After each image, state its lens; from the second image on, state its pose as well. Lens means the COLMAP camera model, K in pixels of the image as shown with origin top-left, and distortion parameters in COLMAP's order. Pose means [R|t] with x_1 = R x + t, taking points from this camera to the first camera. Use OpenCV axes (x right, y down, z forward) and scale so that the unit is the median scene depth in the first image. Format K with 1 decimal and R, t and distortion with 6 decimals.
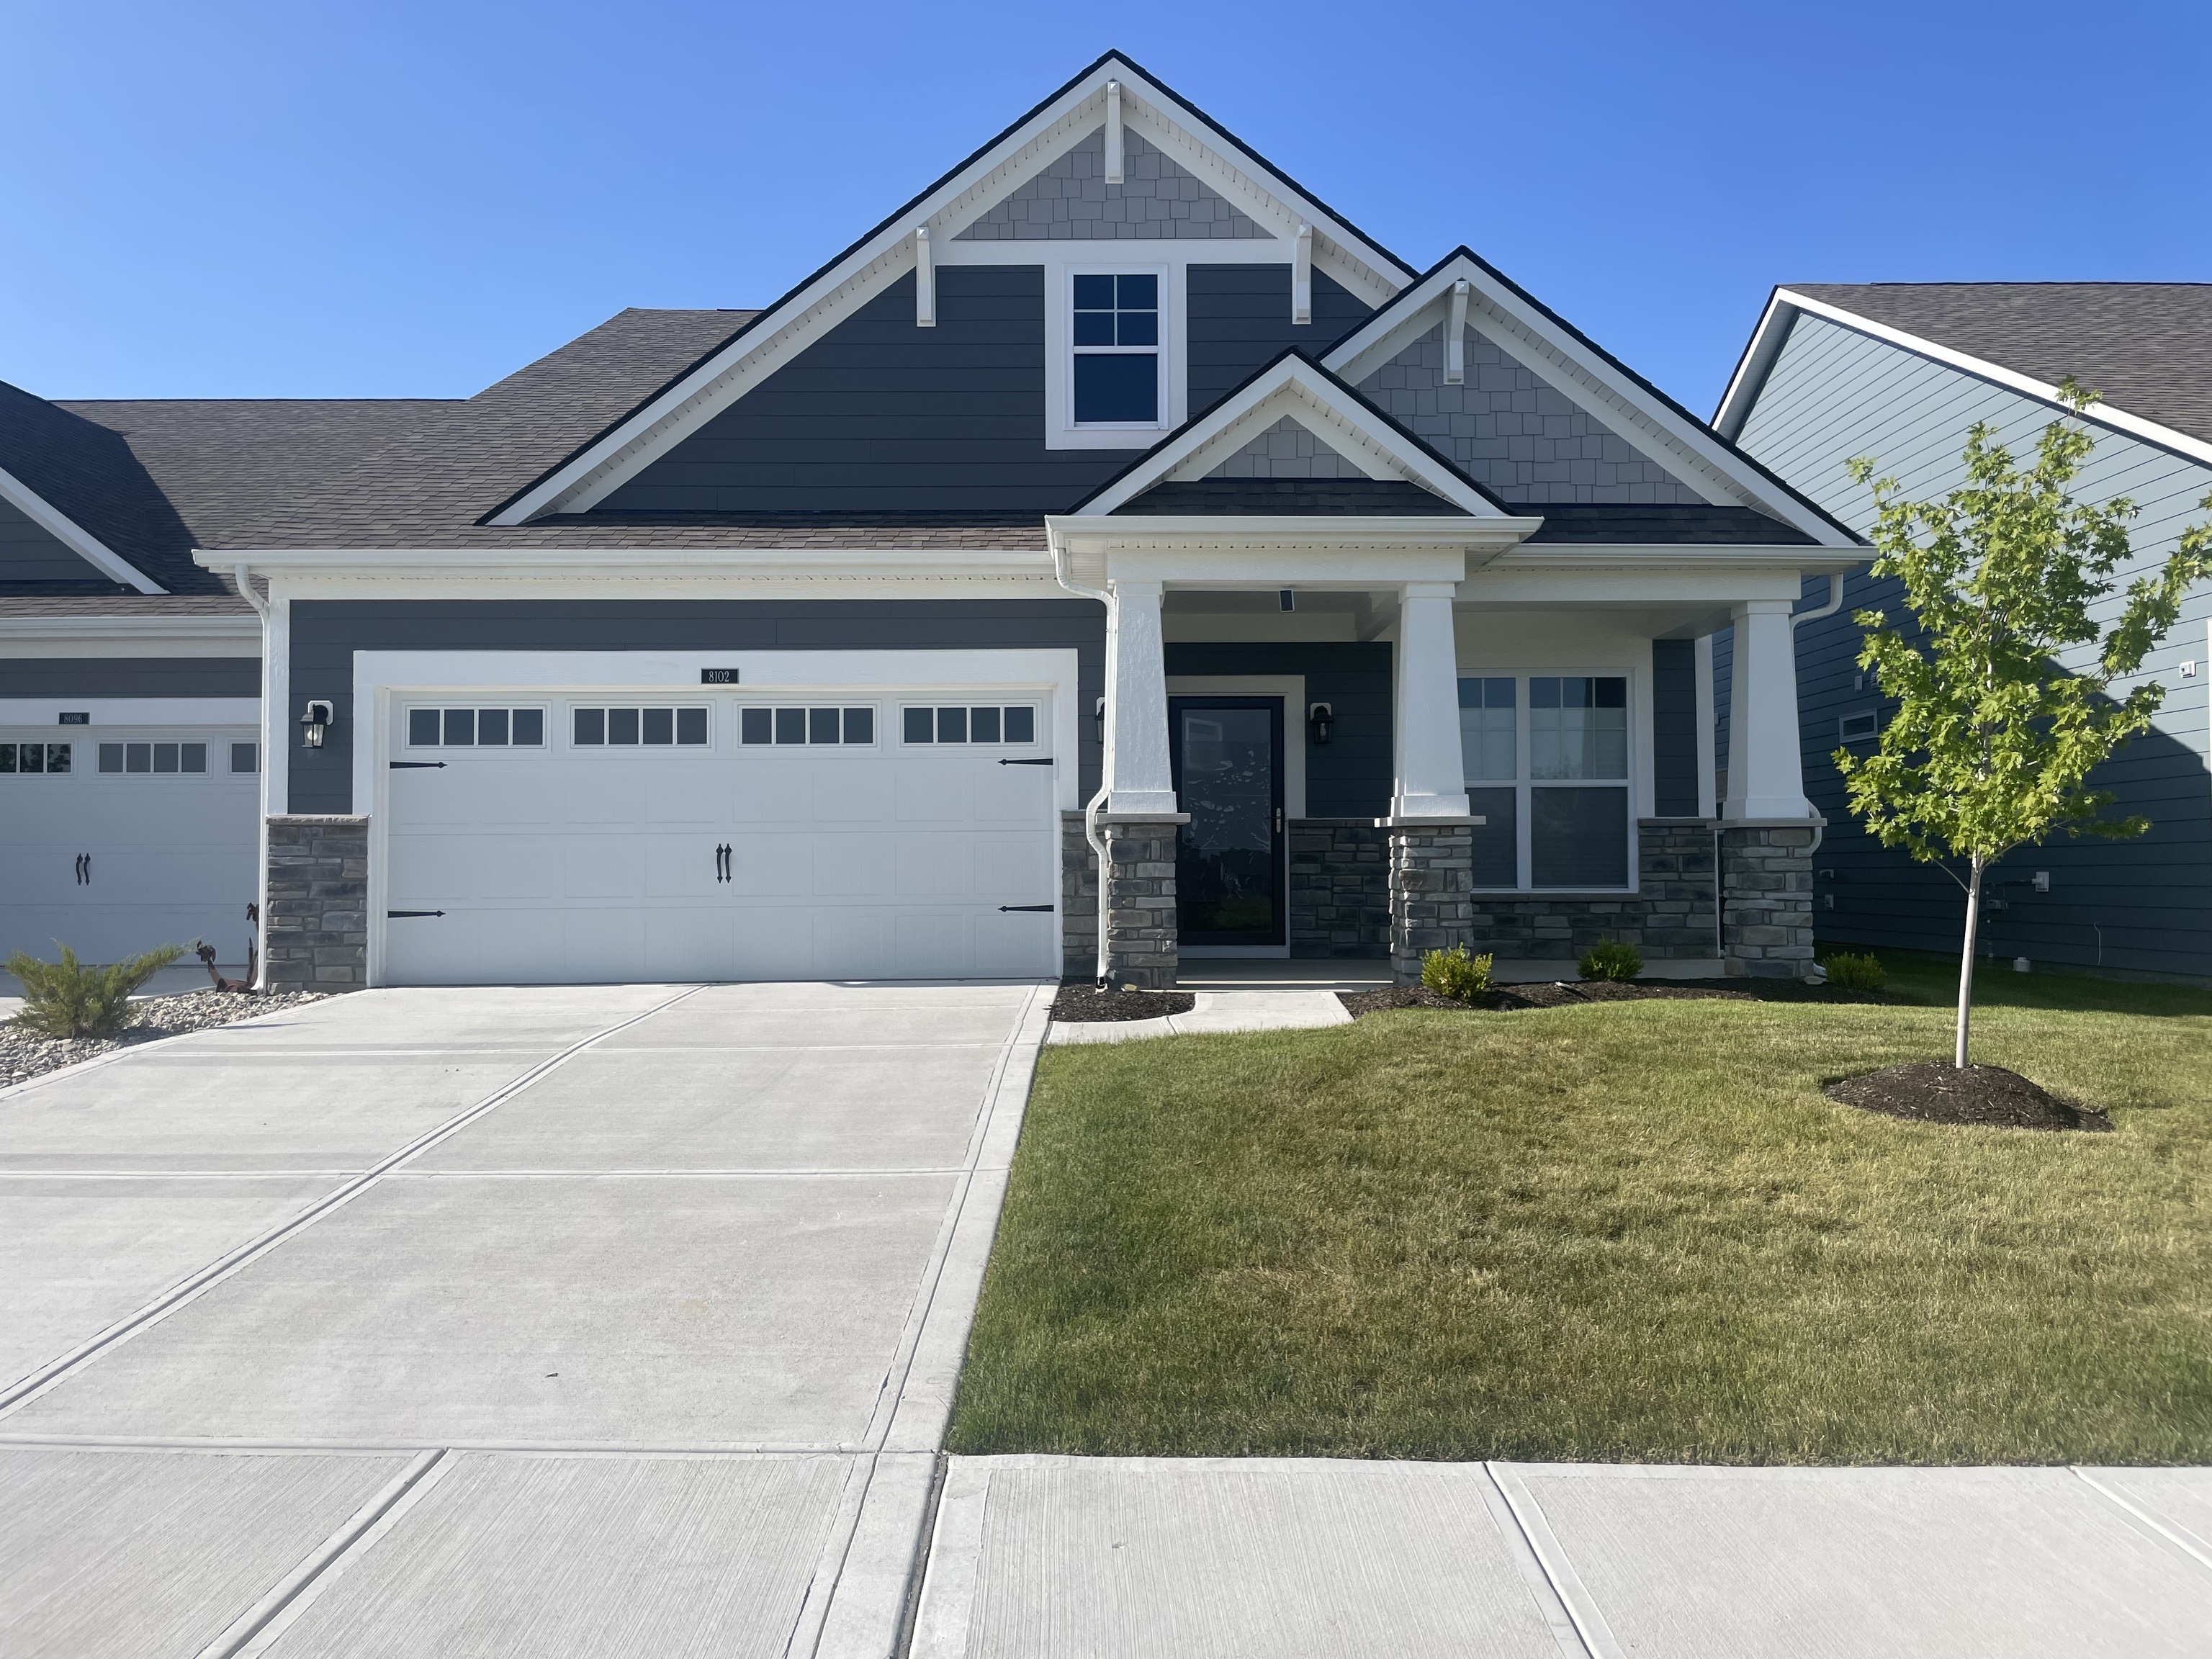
lens RADIAL K [[1662.7, 0, 1095.3], [0, 1662.7, 835.7], [0, 0, 1]] dist [0.148162, -0.241595]
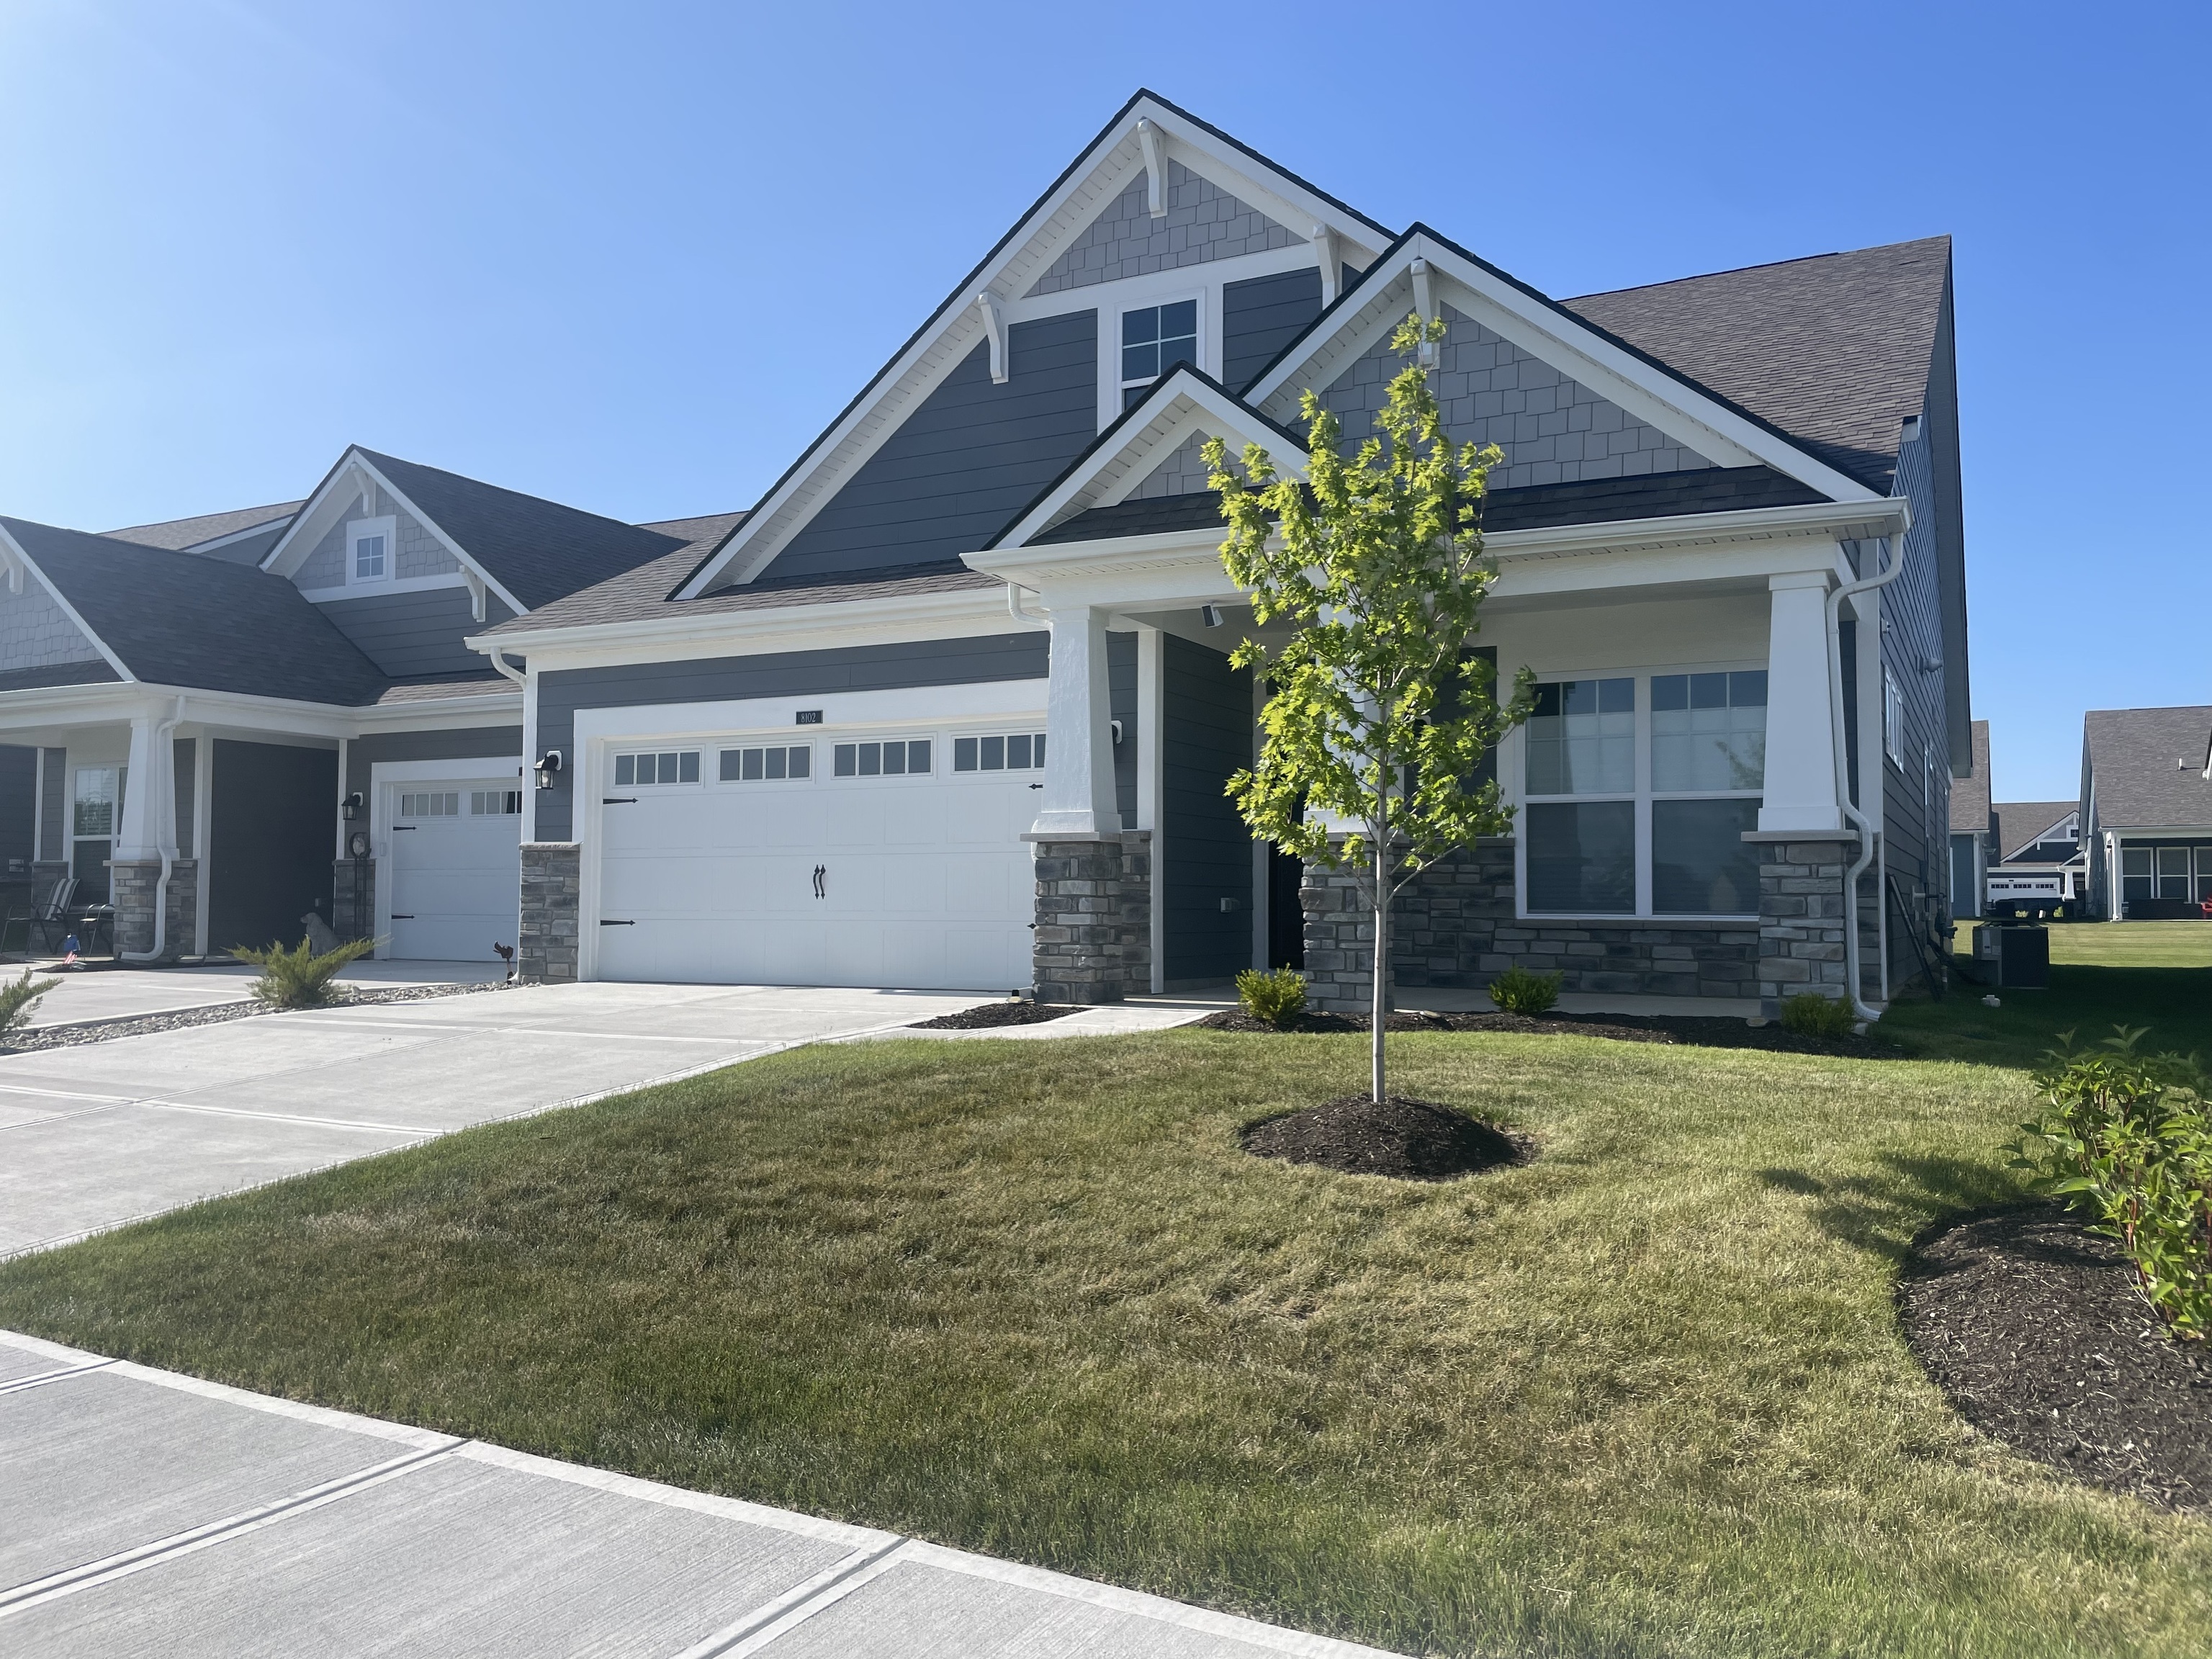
lens RADIAL K [[1656.4, 0, 1098.7], [0, 1656.4, 853.5], [0, 0, 1]] dist [0.148139, -0.235745]
pose [[0.883819, -0.005602, -0.467796, 0.470884], [0.000795, 0.999945, -0.010474, 0.009126], [0.467828, 0.008885, 0.883775, 0.092381]]
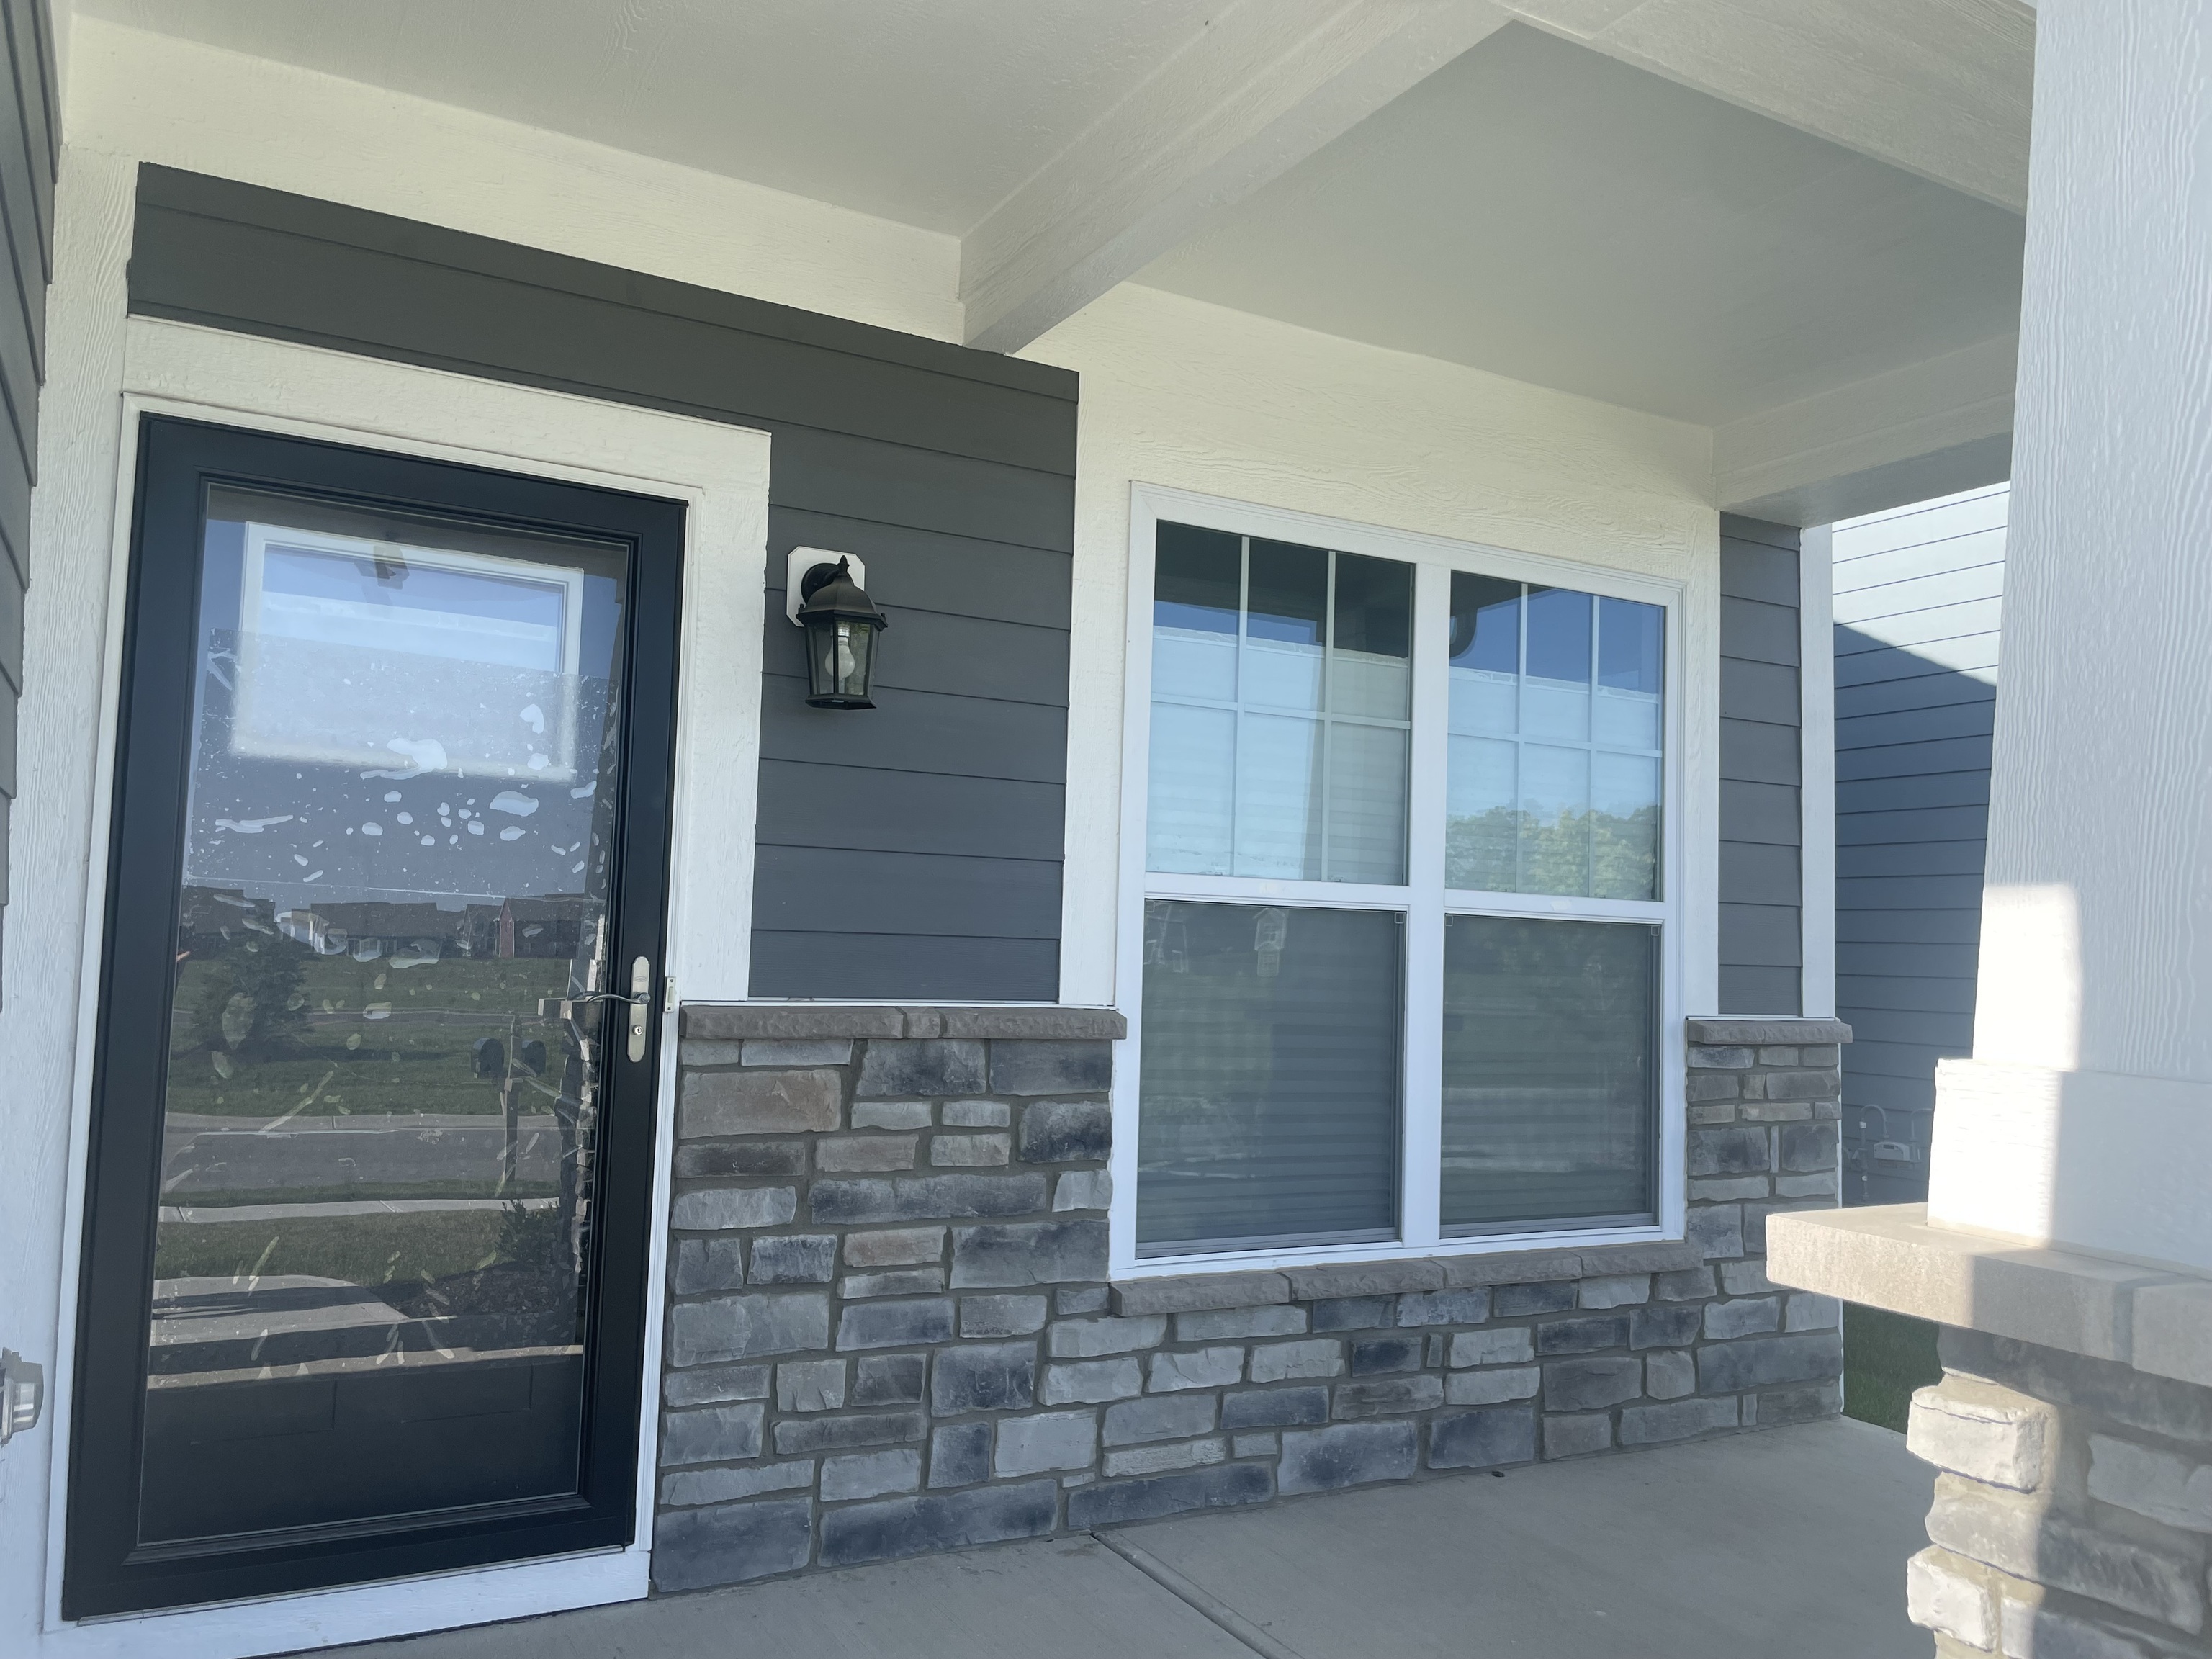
lens RADIAL K [[1662.7, 0, 1095.3], [0, 1662.7, 835.7], [0, 0, 1]] dist [0.148162, -0.241595]
pose [[0.874144, 0.062112, 0.481679, 0.055849], [-0.042664, 0.997775, -0.051236, -0.027827], [-0.483790, 0.024237, 0.874849, 0.854913]]
